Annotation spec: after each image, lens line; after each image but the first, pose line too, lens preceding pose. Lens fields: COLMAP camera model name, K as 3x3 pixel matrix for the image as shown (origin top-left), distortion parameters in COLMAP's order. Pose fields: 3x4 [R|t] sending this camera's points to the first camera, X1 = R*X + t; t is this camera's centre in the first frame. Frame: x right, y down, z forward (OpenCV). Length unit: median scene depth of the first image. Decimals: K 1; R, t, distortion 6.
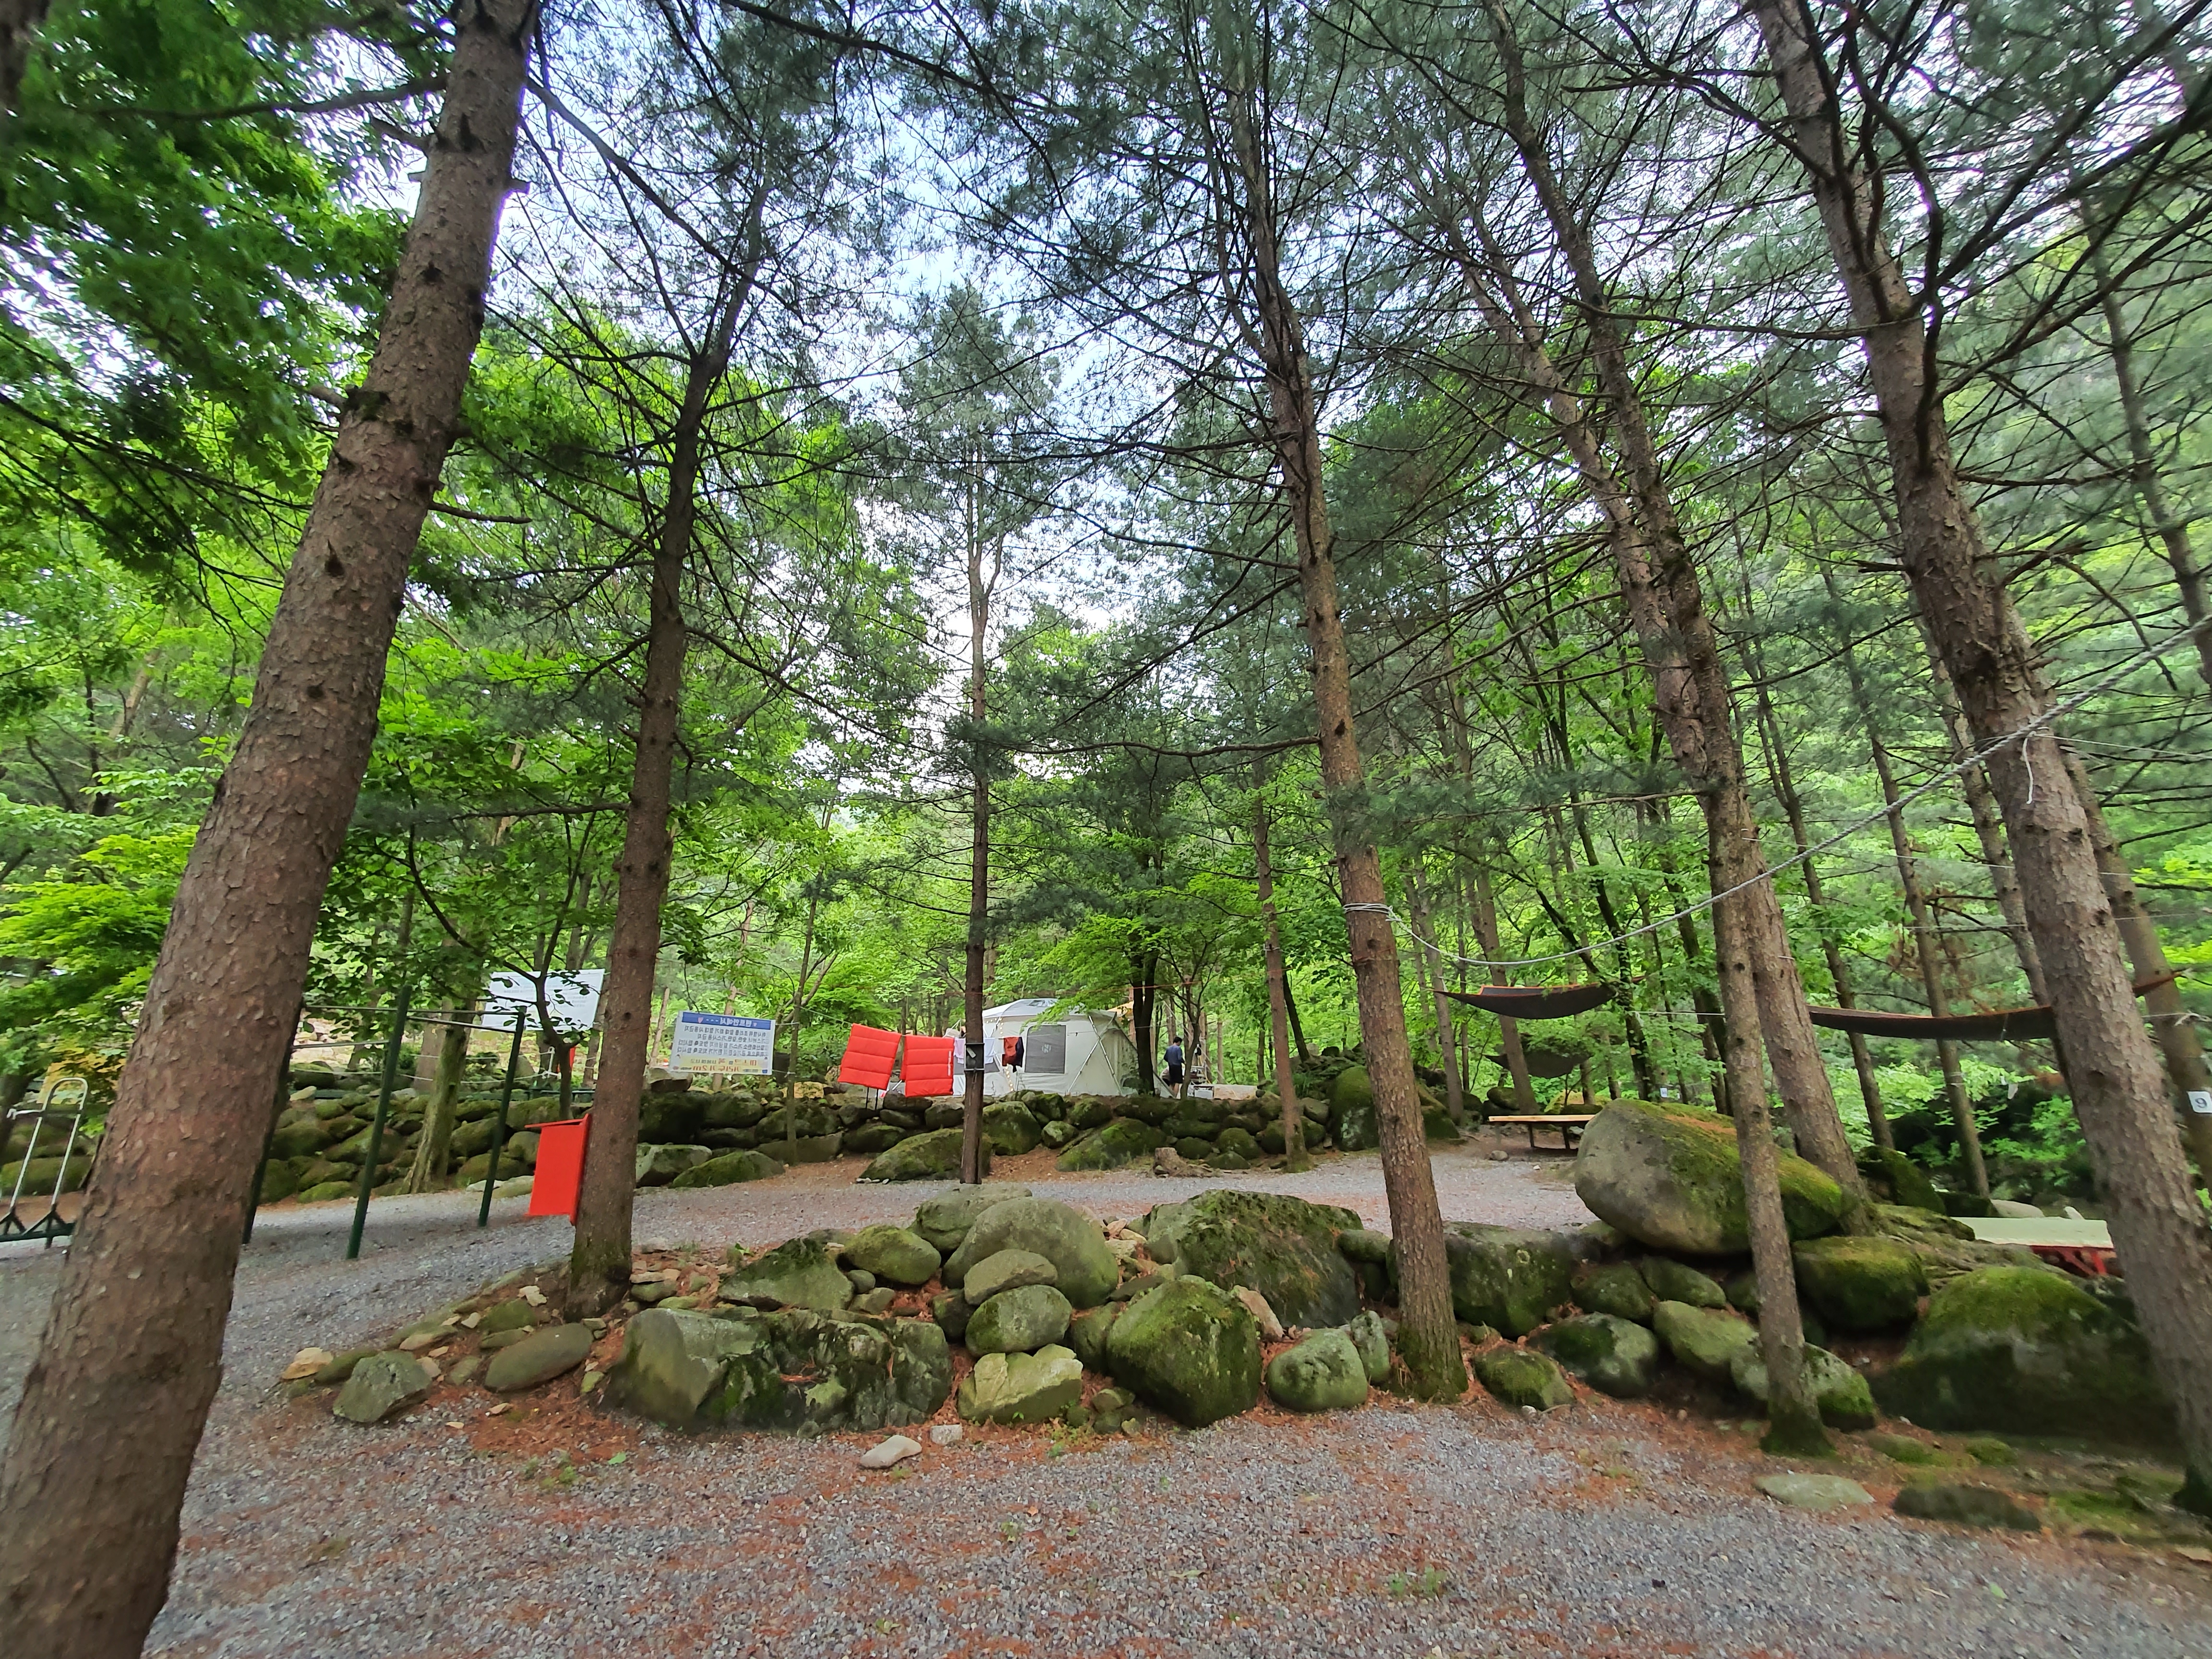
lens RADIAL K [[877.0, 0, 1114.2], [0, 877.0, 842.0], [0, 0, 1]] dist [-0.001753, -0.000512]
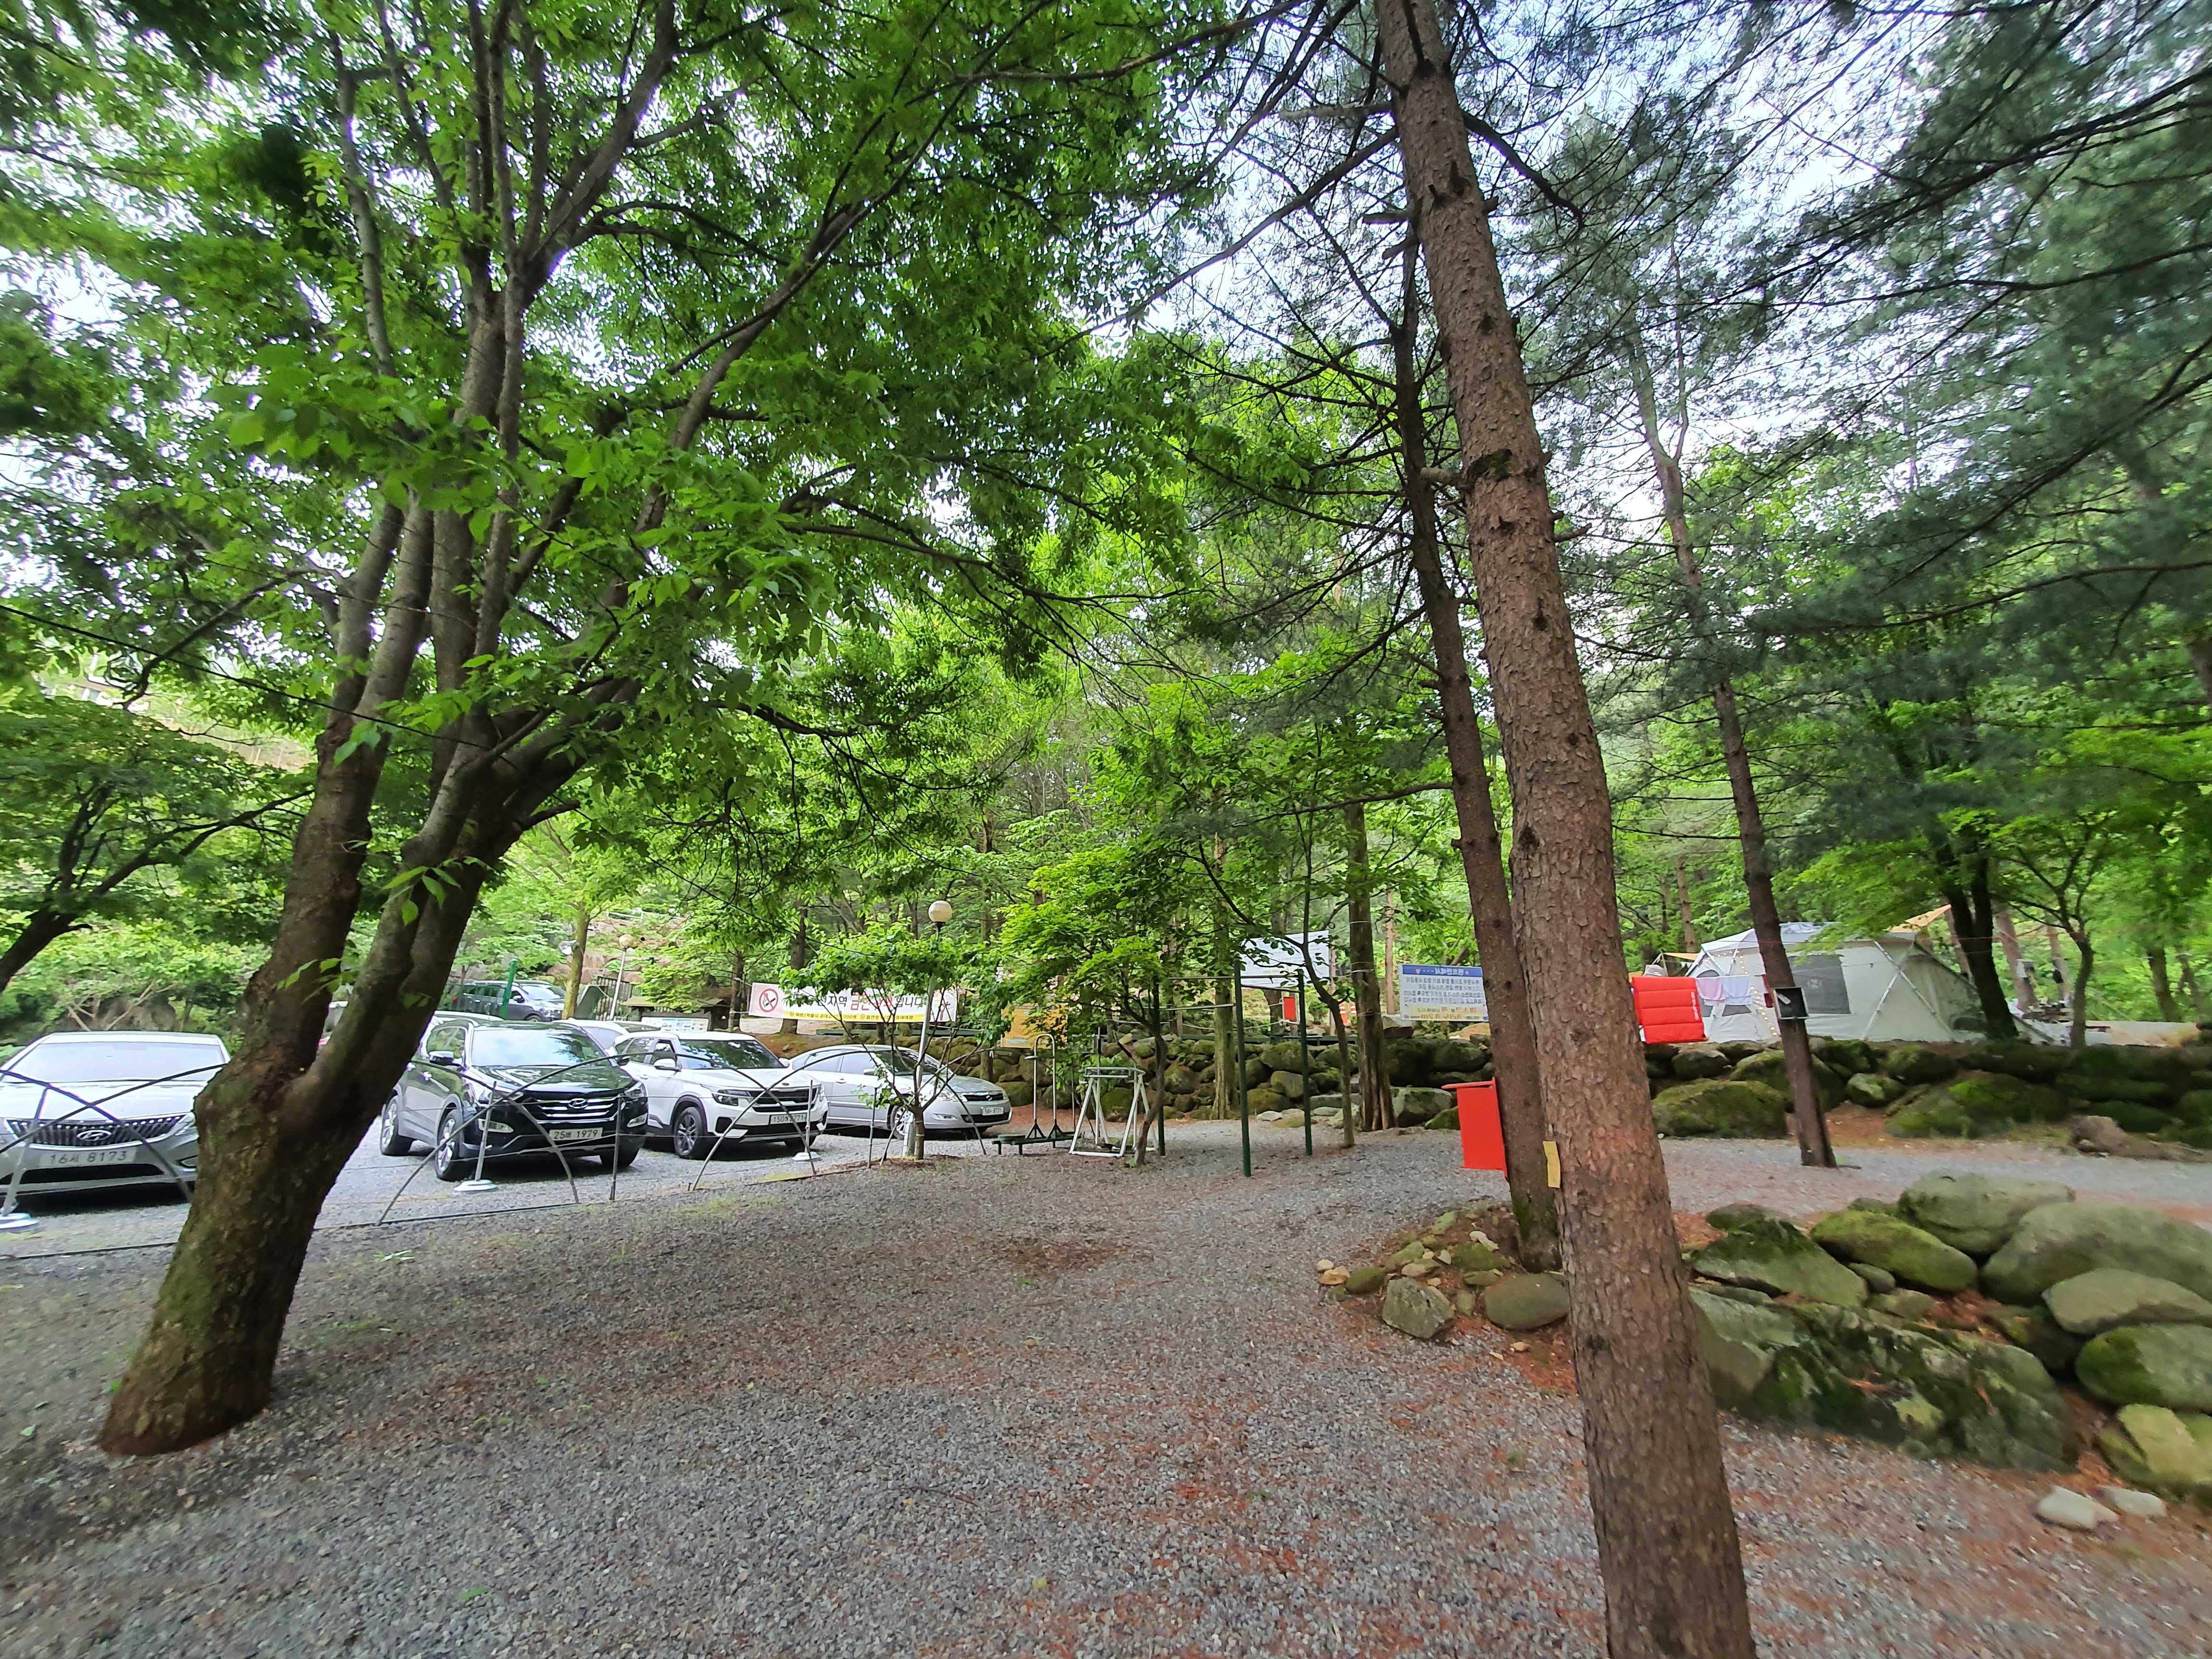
lens RADIAL K [[877.0, 0, 1114.2], [0, 877.0, 842.0], [0, 0, 1]] dist [-0.001753, -0.000512]
pose [[0.771904, -0.136536, -0.620904, -0.160528], [0.177716, 0.984071, 0.004540, -0.035041], [0.610394, -0.113849, 0.783873, -0.050027]]
